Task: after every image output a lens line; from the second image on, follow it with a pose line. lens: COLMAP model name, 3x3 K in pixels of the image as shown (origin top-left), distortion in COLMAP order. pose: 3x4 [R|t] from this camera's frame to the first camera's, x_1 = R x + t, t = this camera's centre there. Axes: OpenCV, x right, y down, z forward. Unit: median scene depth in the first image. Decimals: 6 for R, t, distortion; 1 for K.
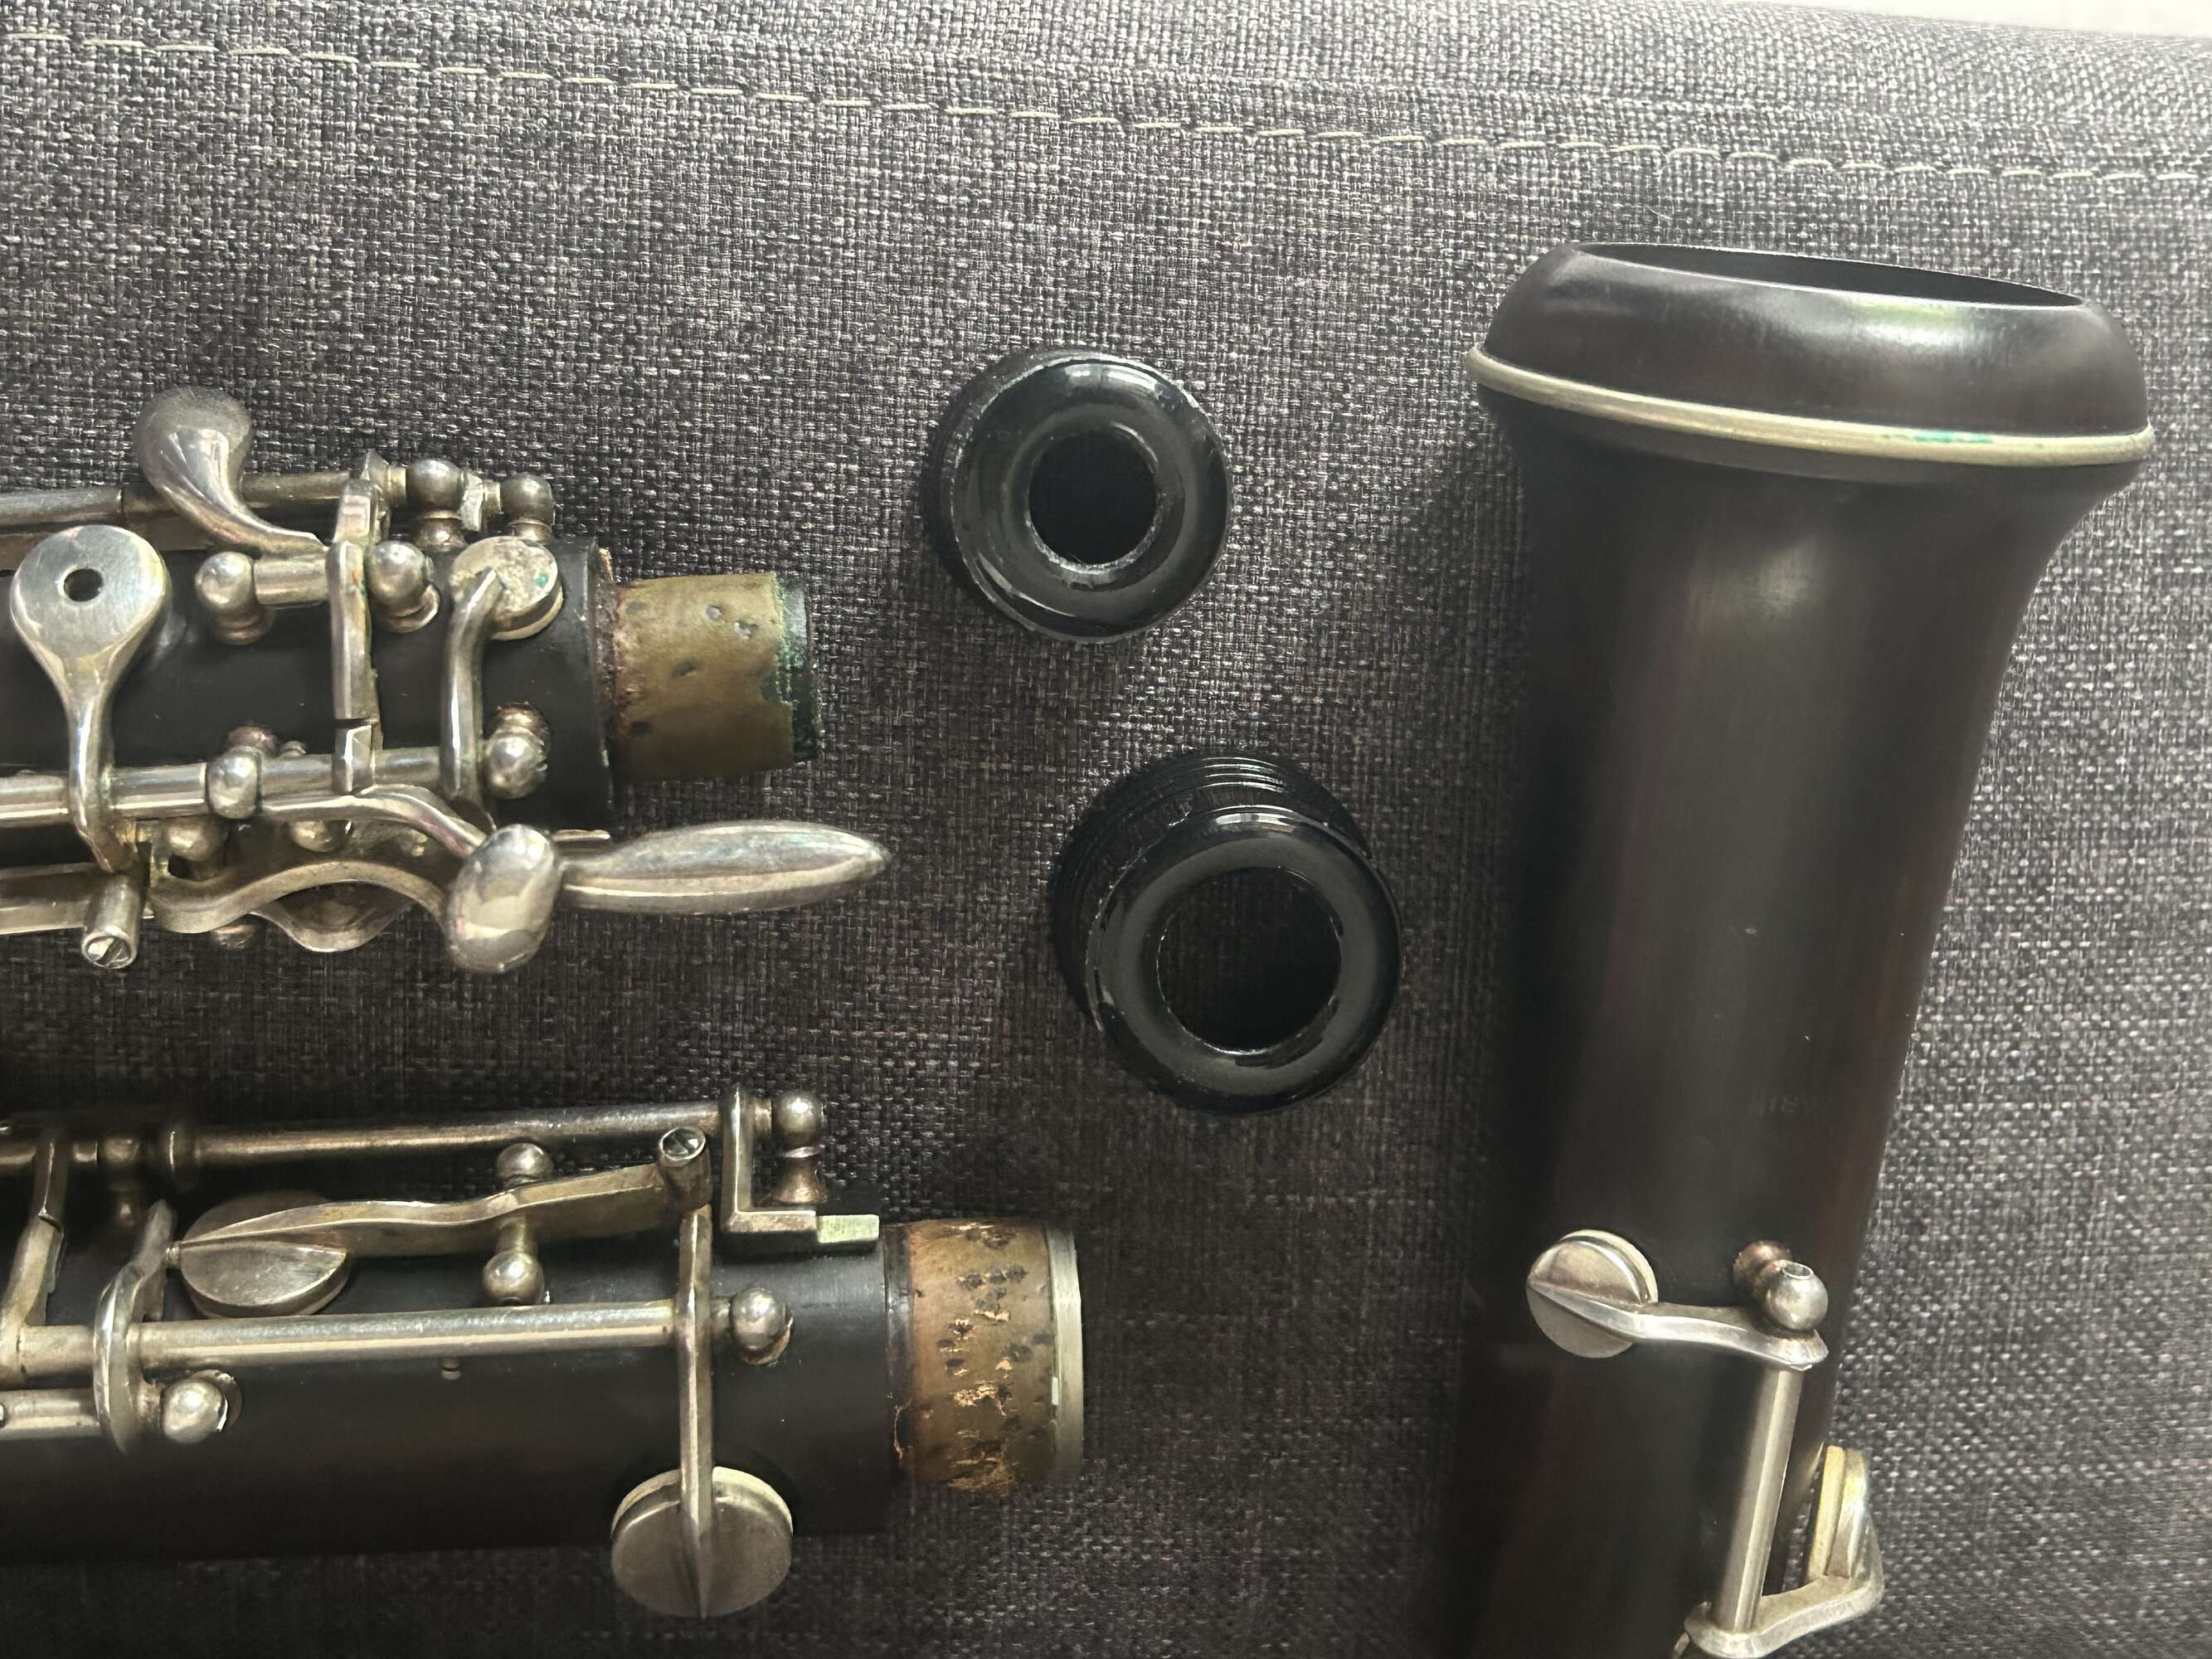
lens RADIAL K [[2718.4, 0, 1099.0], [0, 2718.4, 836.2], [0, 0, 1]] dist [0.106760, 0.000000]
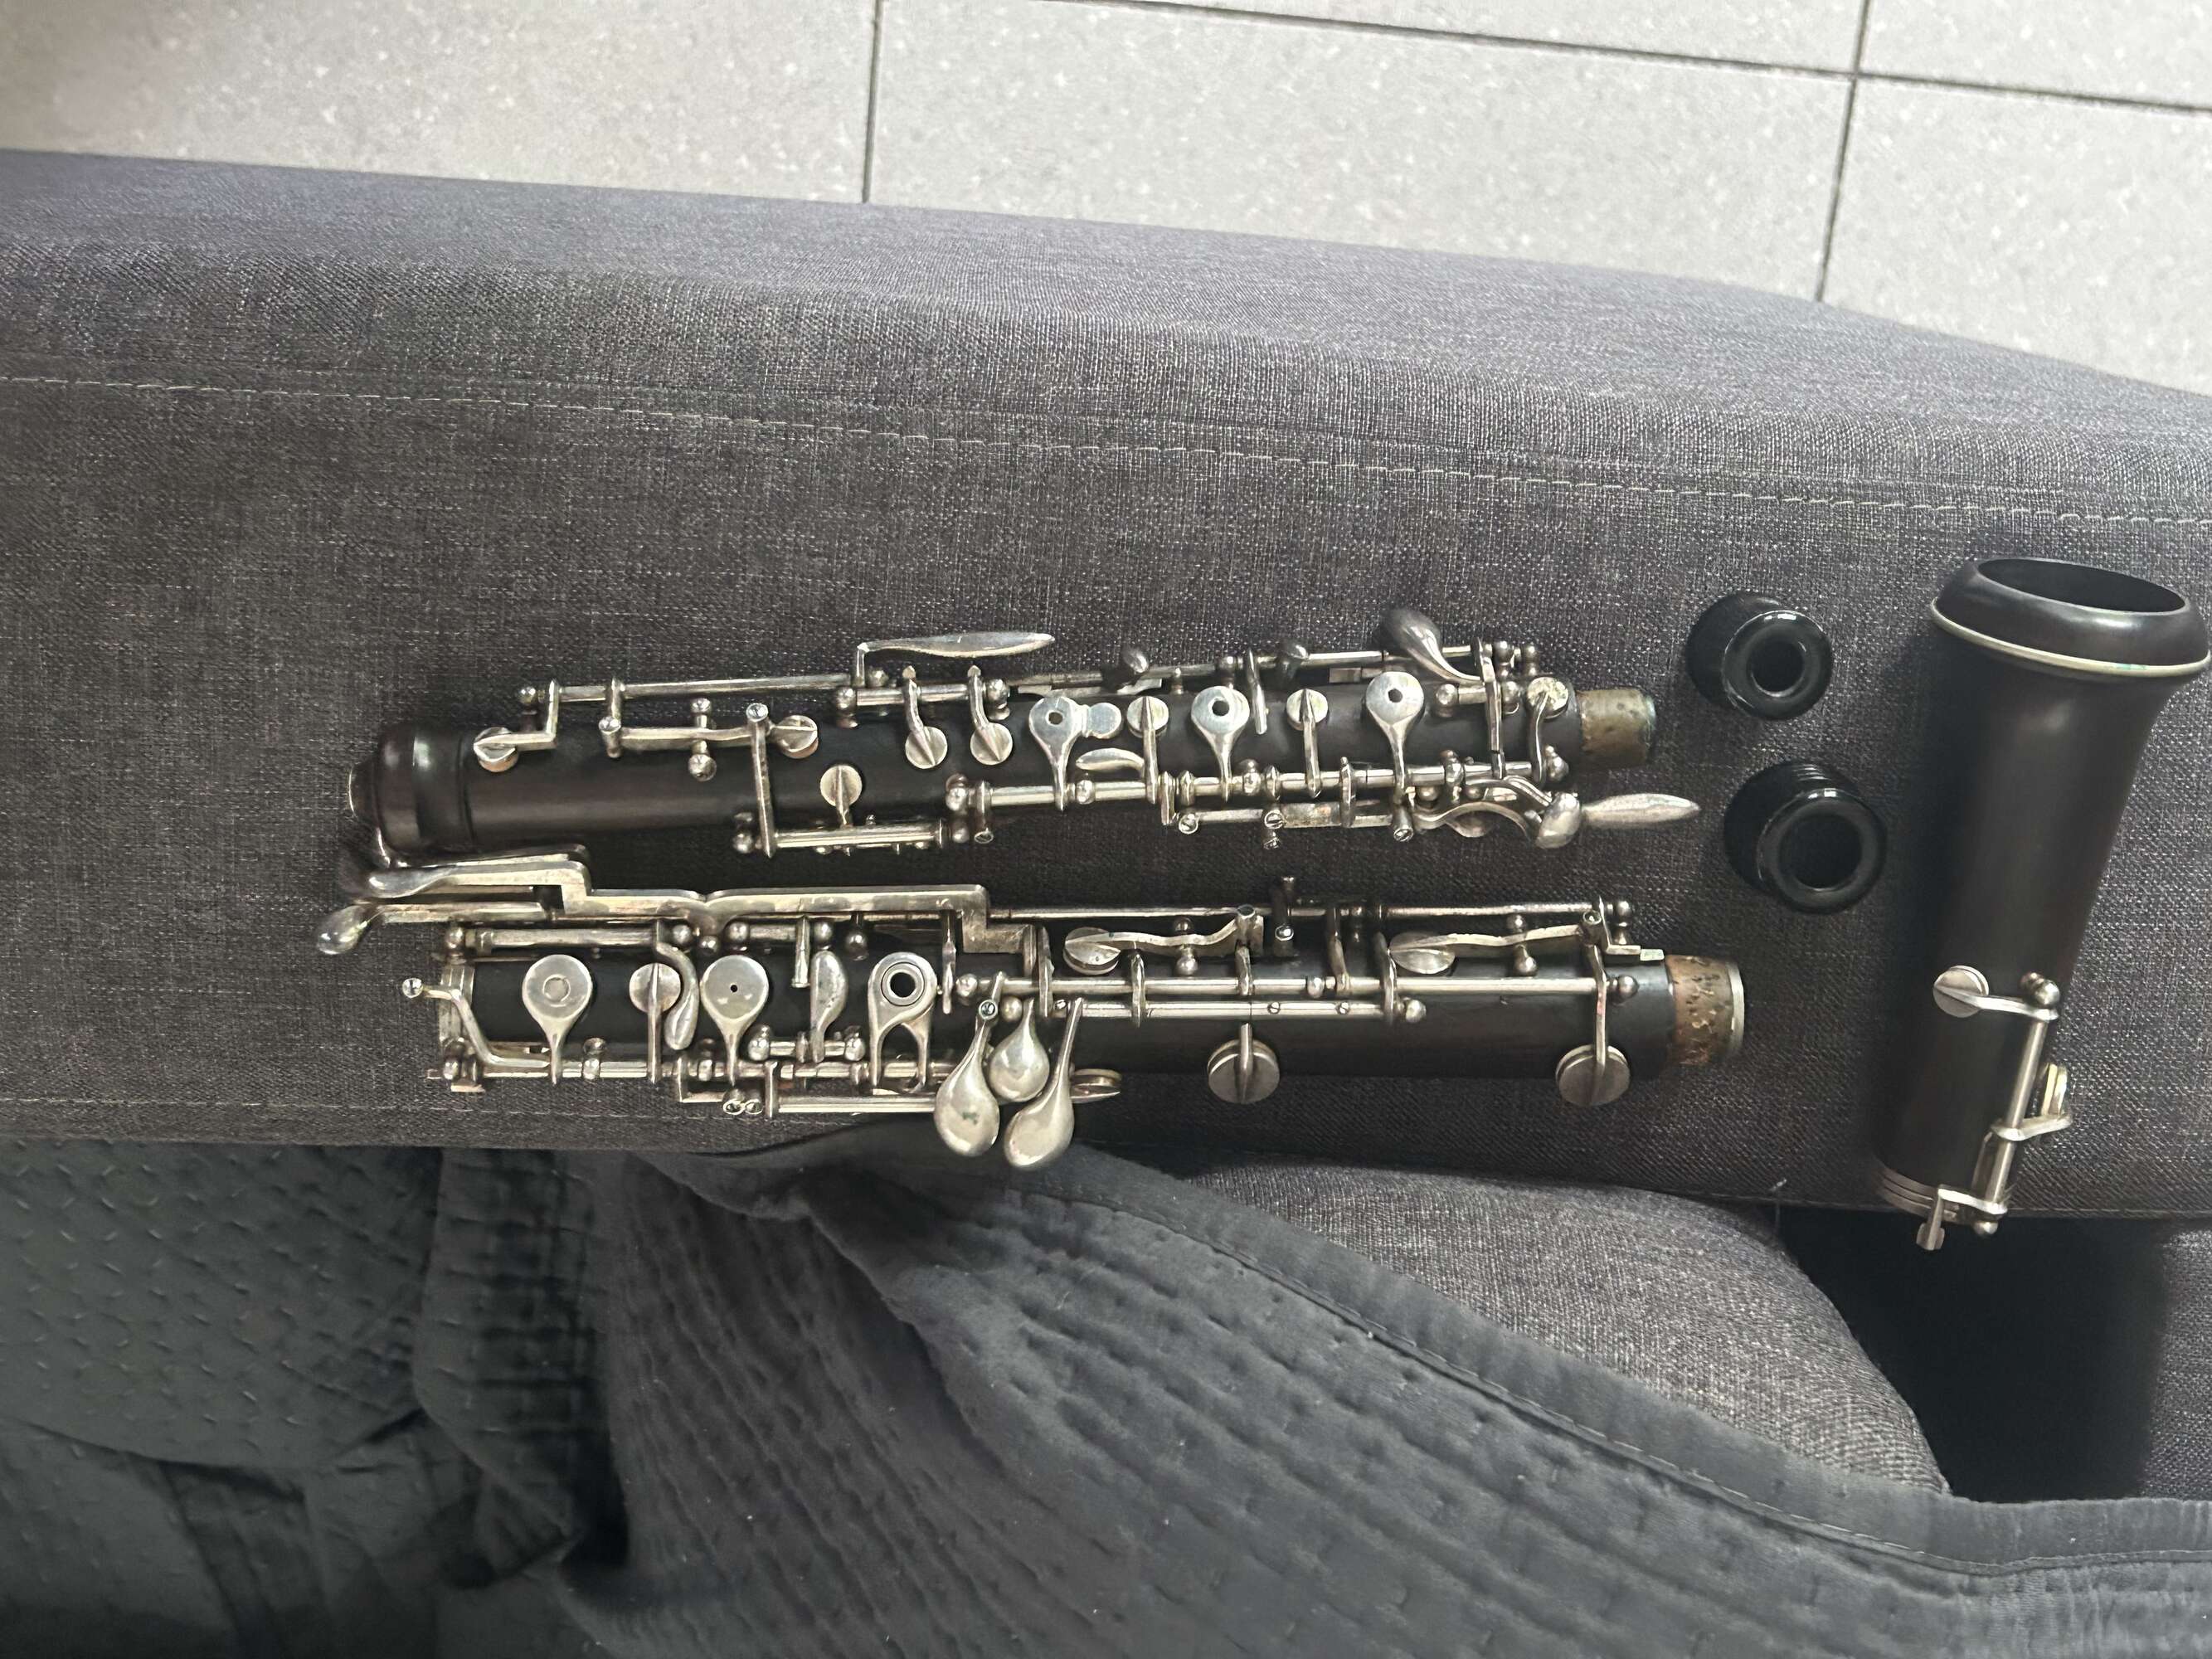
lens RADIAL K [[2718.4, 0, 1112.7], [0, 2718.4, 824.6], [0, 0, 1]] dist [0.106760, 0.000000]
pose [[0.998840, 0.033062, -0.035005, -0.498427], [-0.031125, 0.998028, 0.054511, -0.093105], [0.036738, -0.053358, 0.997899, -1.481223]]
